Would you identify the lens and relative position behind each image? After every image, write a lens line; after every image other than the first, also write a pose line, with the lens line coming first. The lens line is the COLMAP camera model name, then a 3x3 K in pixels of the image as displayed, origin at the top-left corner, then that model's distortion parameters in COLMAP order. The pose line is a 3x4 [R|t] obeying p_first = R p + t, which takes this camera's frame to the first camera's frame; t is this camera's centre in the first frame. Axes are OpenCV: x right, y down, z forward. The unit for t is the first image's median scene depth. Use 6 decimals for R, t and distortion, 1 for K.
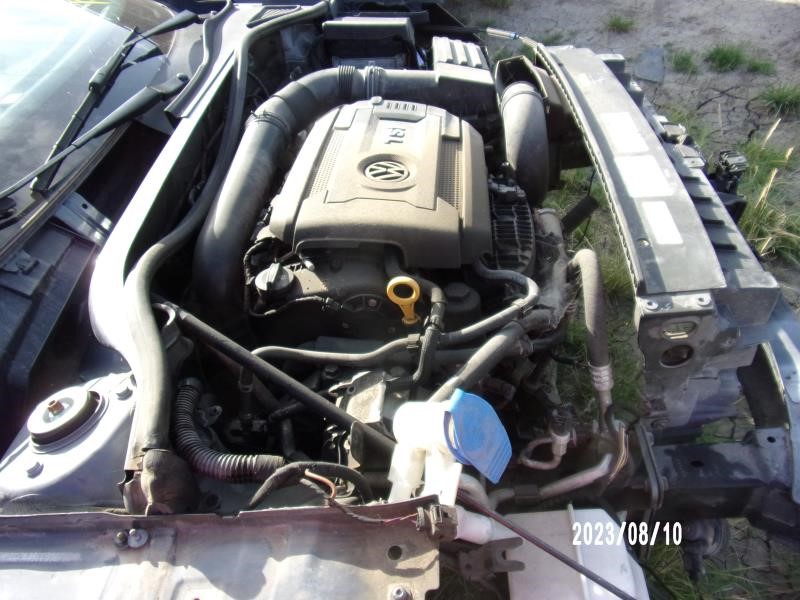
lens RADIAL K [[580.1, 0, 400.0], [0, 580.1, 300.0], [0, 0, 1]] dist [-0.005649, -0.001887]
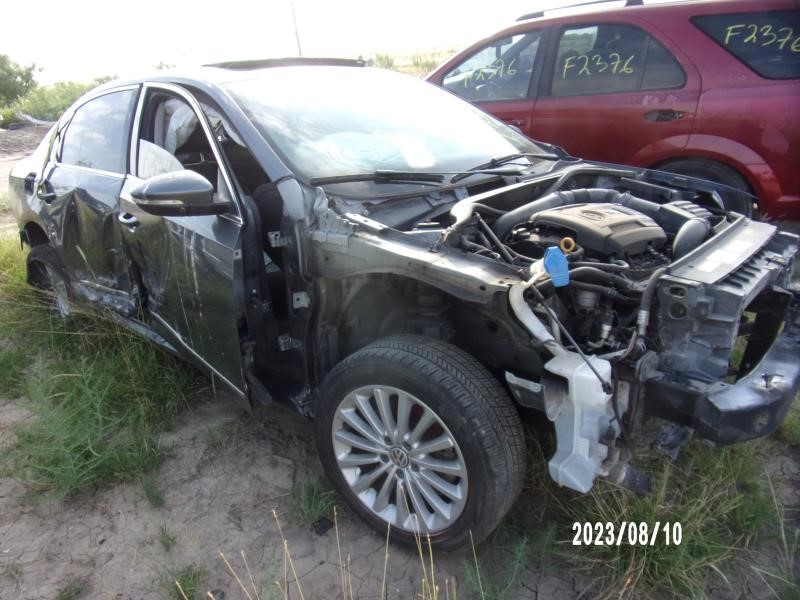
lens RADIAL K [[580.1, 0, 400.0], [0, 580.1, 300.0], [0, 0, 1]] dist [-0.005649, -0.001887]
pose [[0.768172, 0.356937, -0.531515, 0.720073], [-0.503528, 0.849556, -0.157207, 0.786003], [0.395439, 0.388395, 0.832333, -0.975416]]
